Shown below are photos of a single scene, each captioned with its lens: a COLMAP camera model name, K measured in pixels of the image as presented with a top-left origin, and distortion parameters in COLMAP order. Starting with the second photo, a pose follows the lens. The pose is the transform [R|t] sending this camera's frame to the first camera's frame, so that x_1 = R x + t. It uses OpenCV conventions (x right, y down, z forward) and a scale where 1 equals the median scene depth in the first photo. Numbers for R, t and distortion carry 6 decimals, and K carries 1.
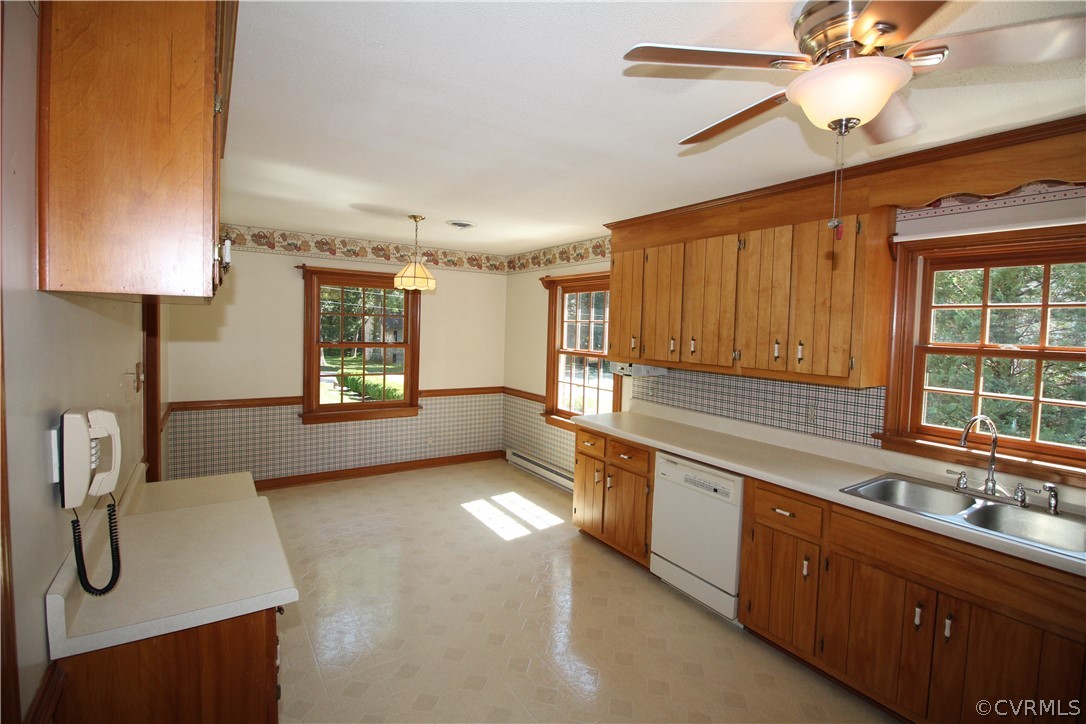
lens RADIAL K [[500.8, 0, 544.7], [0, 500.8, 347.5], [0, 0, 1]] dist [0.004146, -0.015725]
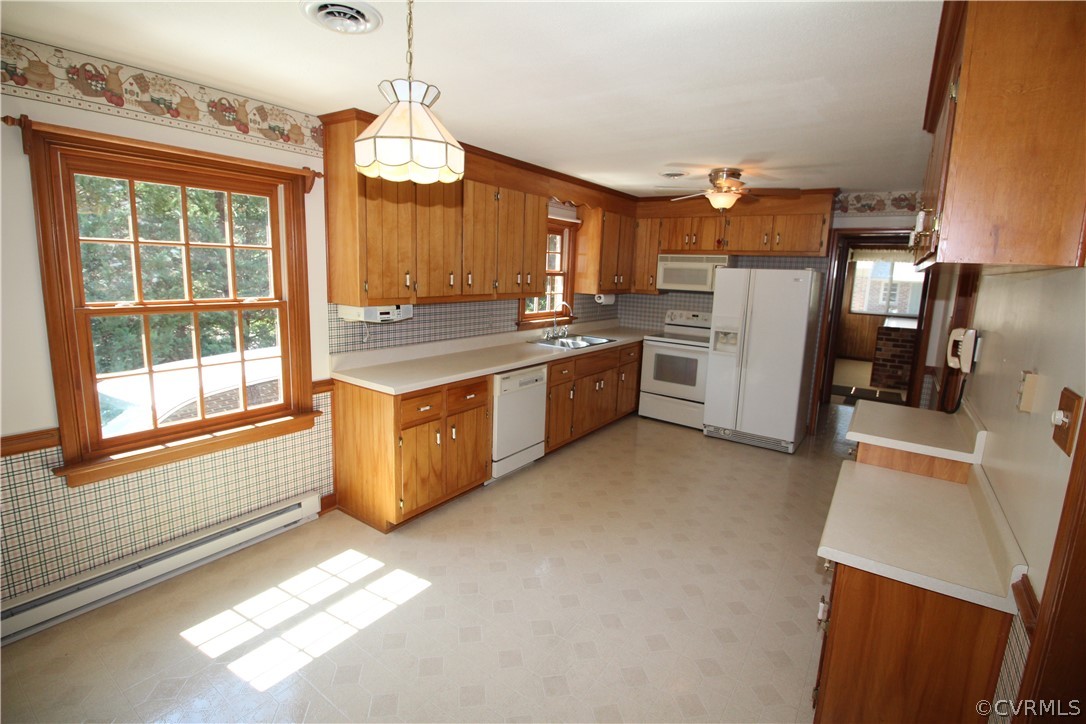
lens RADIAL K [[500.8, 0, 544.7], [0, 500.8, 347.5], [0, 0, 1]] dist [0.004146, -0.015725]
pose [[-0.364264, -0.192013, 0.911287, -0.698794], [-0.009488, 0.979229, 0.202536, -0.071500], [-0.931248, 0.065130, -0.358519, 1.087542]]
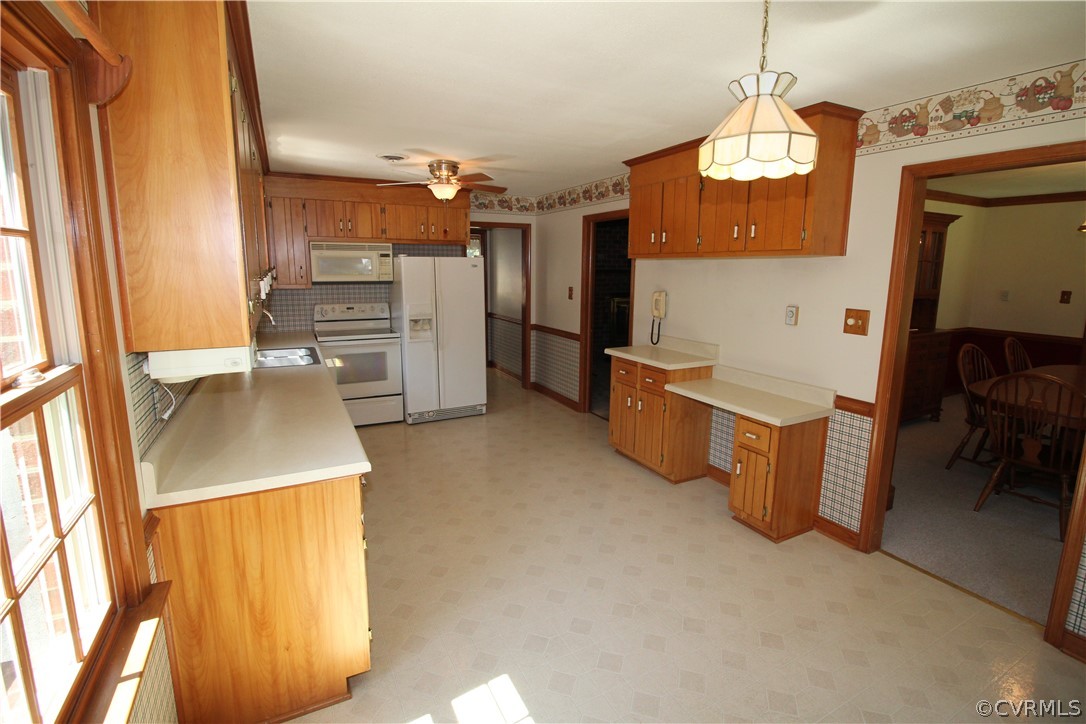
lens RADIAL K [[500.8, 0, 544.7], [0, 500.8, 347.5], [0, 0, 1]] dist [0.004146, -0.015725]
pose [[-0.994207, -0.056188, 0.091629, -0.153369], [-0.036150, 0.977621, 0.207246, -0.067099], [-0.101223, 0.202733, -0.973988, 1.450284]]
